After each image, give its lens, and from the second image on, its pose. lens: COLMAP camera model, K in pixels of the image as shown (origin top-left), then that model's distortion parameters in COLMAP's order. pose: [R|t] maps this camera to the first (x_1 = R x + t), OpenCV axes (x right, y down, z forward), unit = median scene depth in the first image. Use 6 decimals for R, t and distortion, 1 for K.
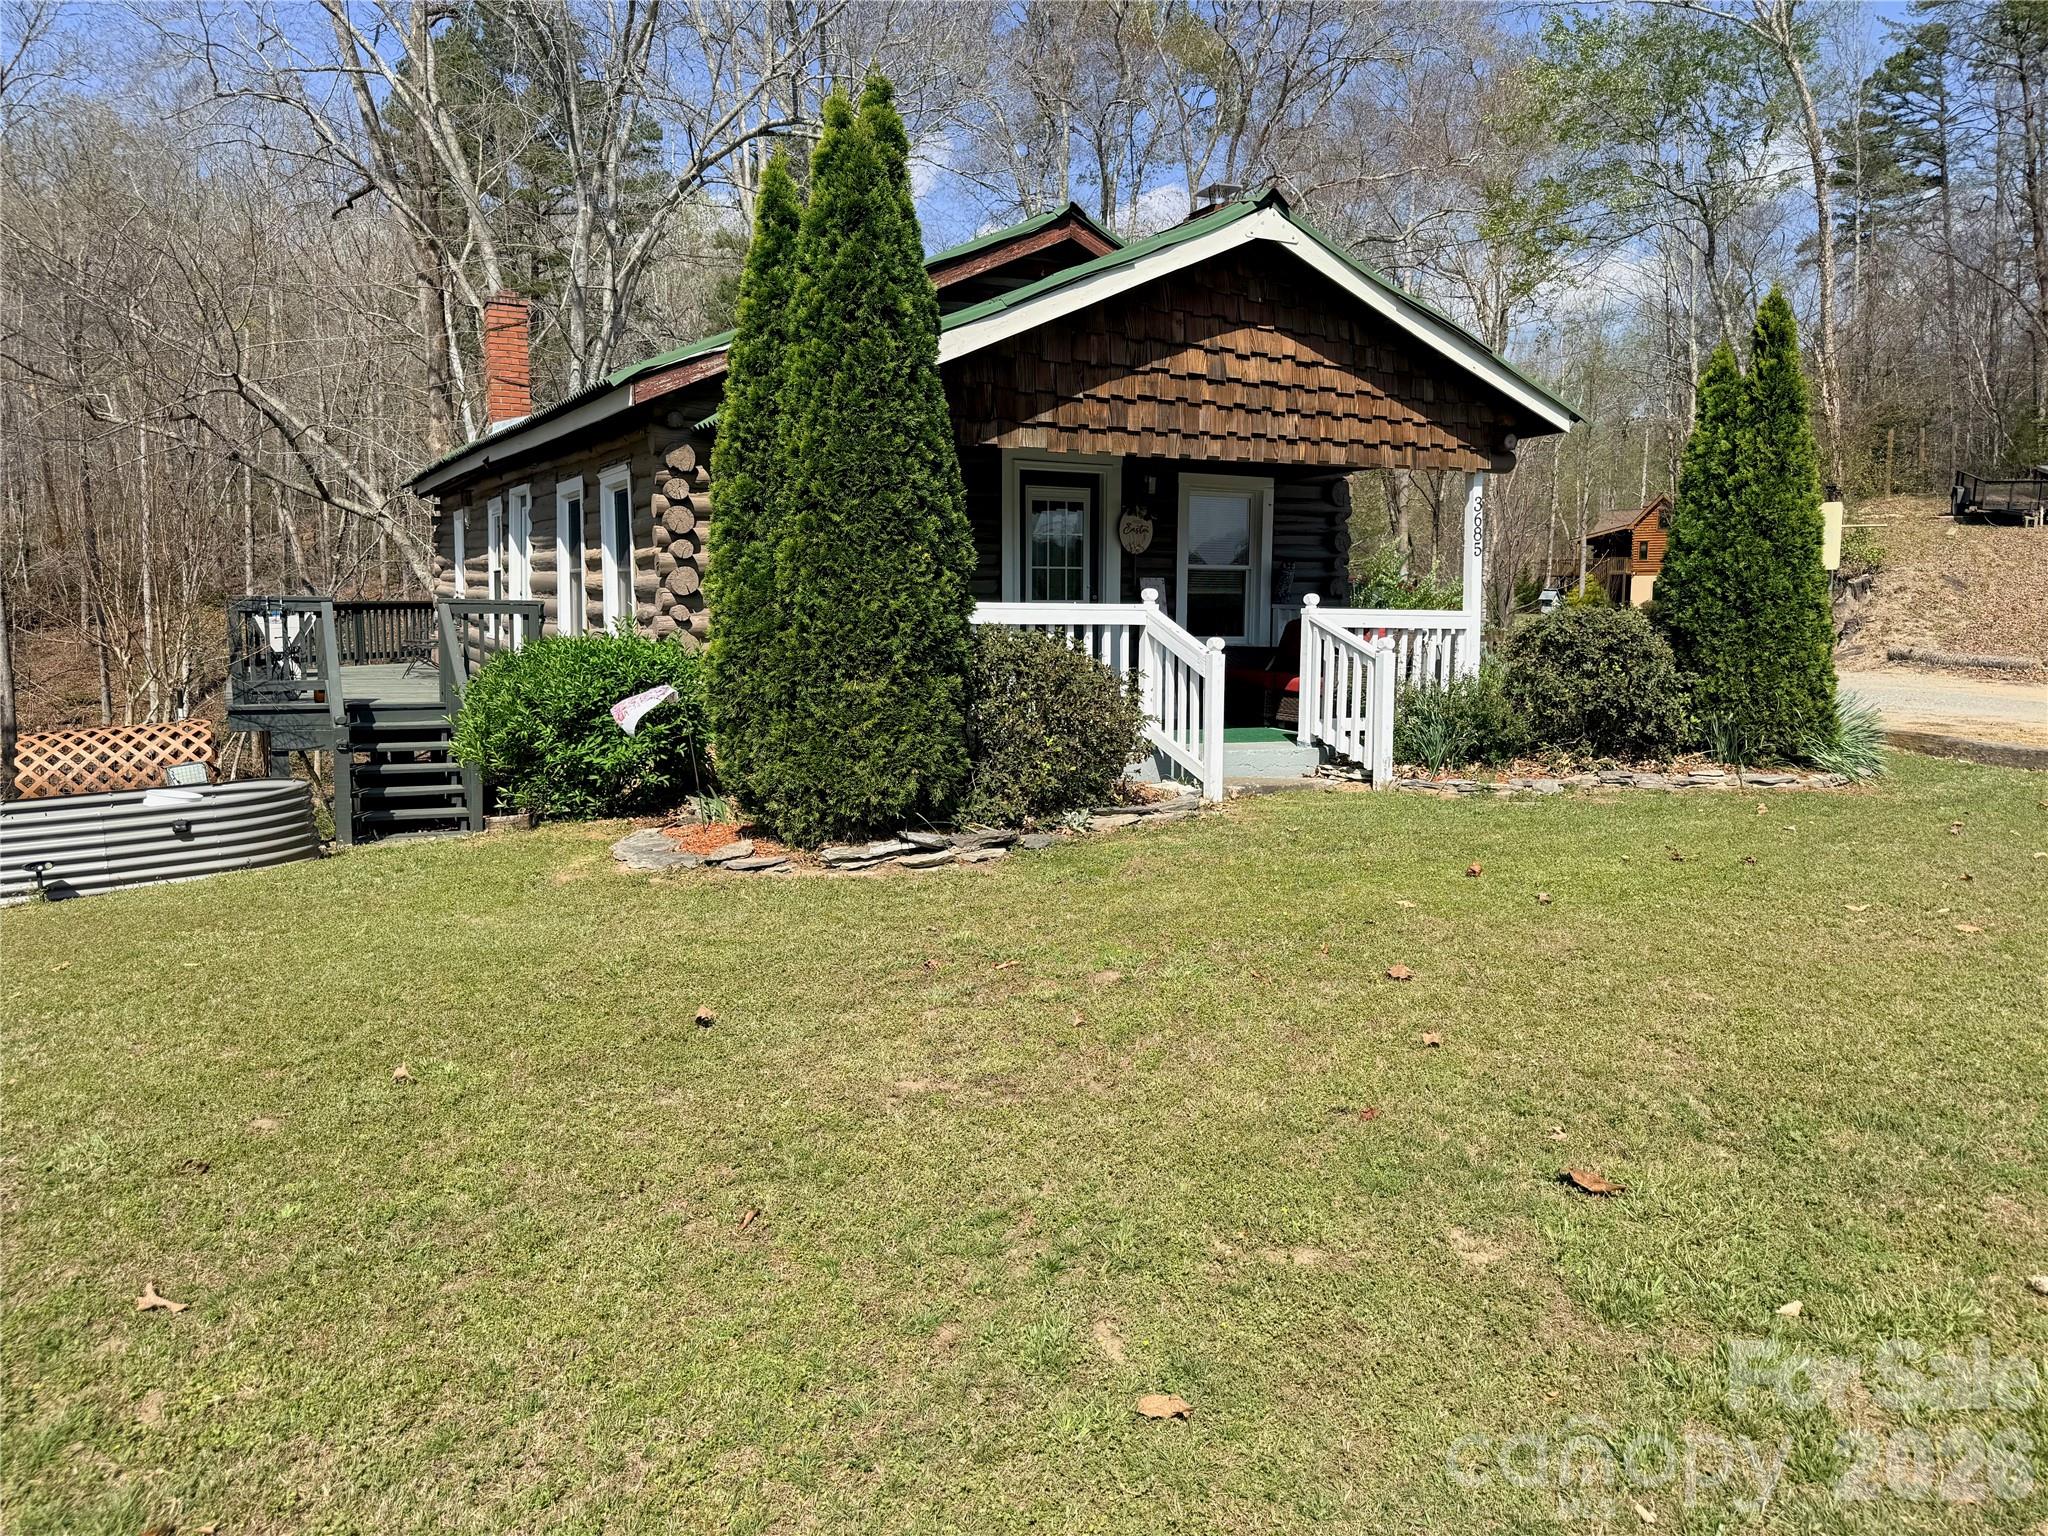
lens RADIAL K [[1424.6, 0, 1019.0], [0, 1424.6, 761.0], [0, 0, 1]] dist [0.013412, -0.007198]
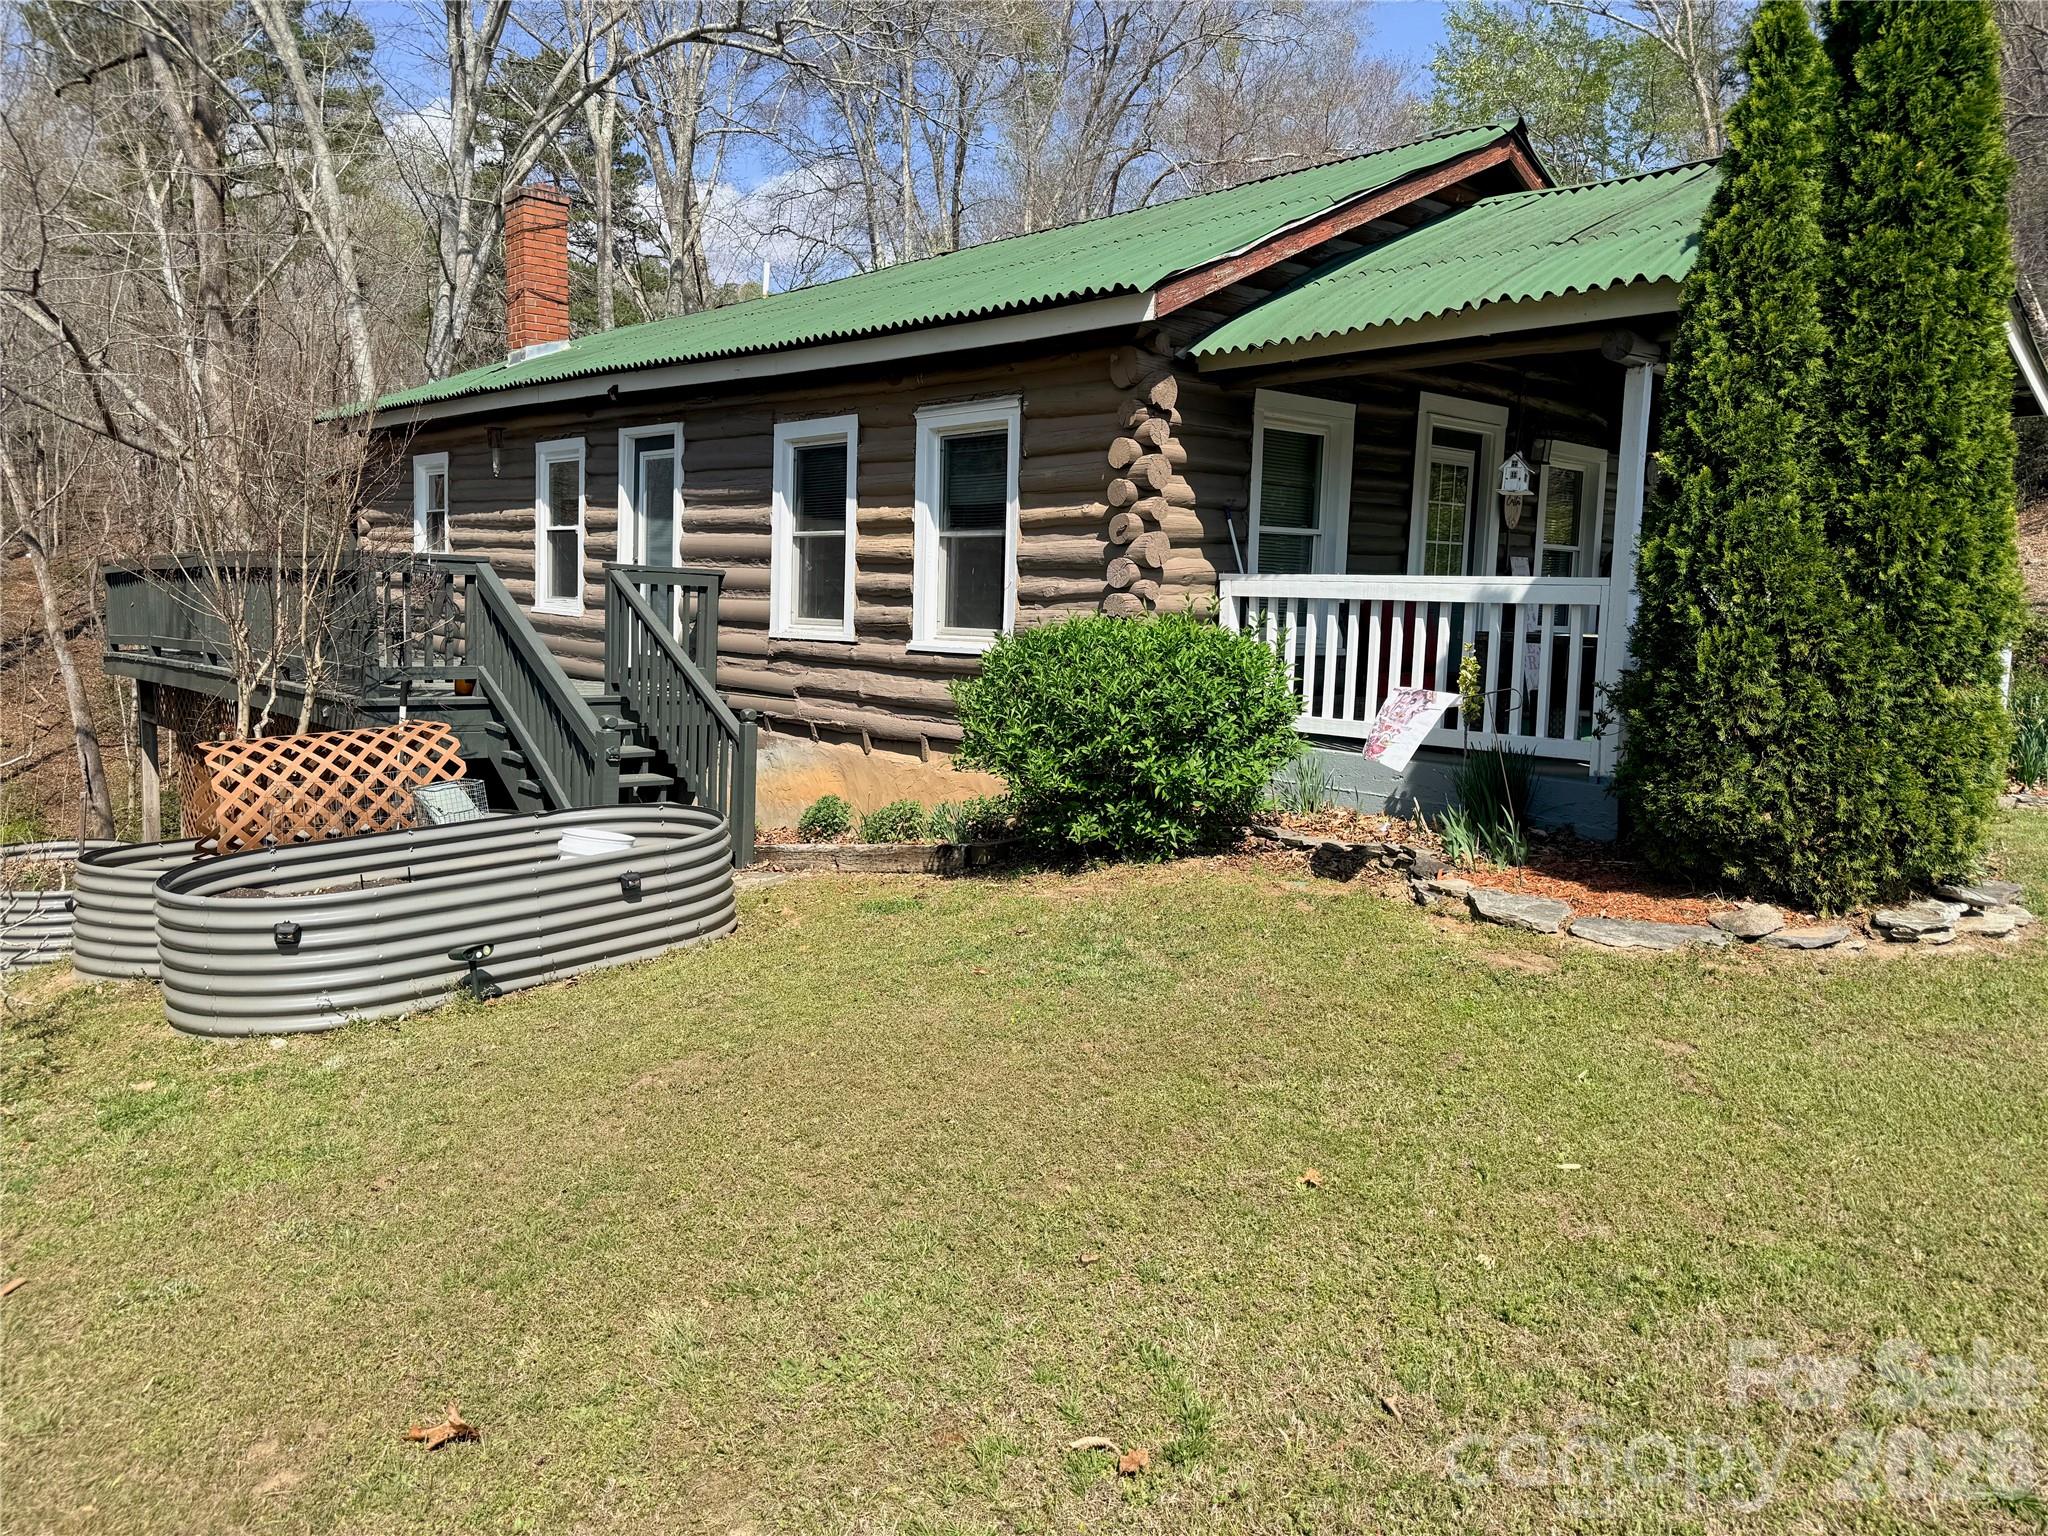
lens RADIAL K [[1424.6, 0, 1025.5], [0, 1424.6, 768.6], [0, 0, 1]] dist [0.013412, -0.007198]
pose [[0.974332, -0.006865, 0.225010, -0.439778], [0.002706, 0.999820, 0.018789, -0.017970], [-0.225099, -0.017698, 0.974175, 0.221454]]
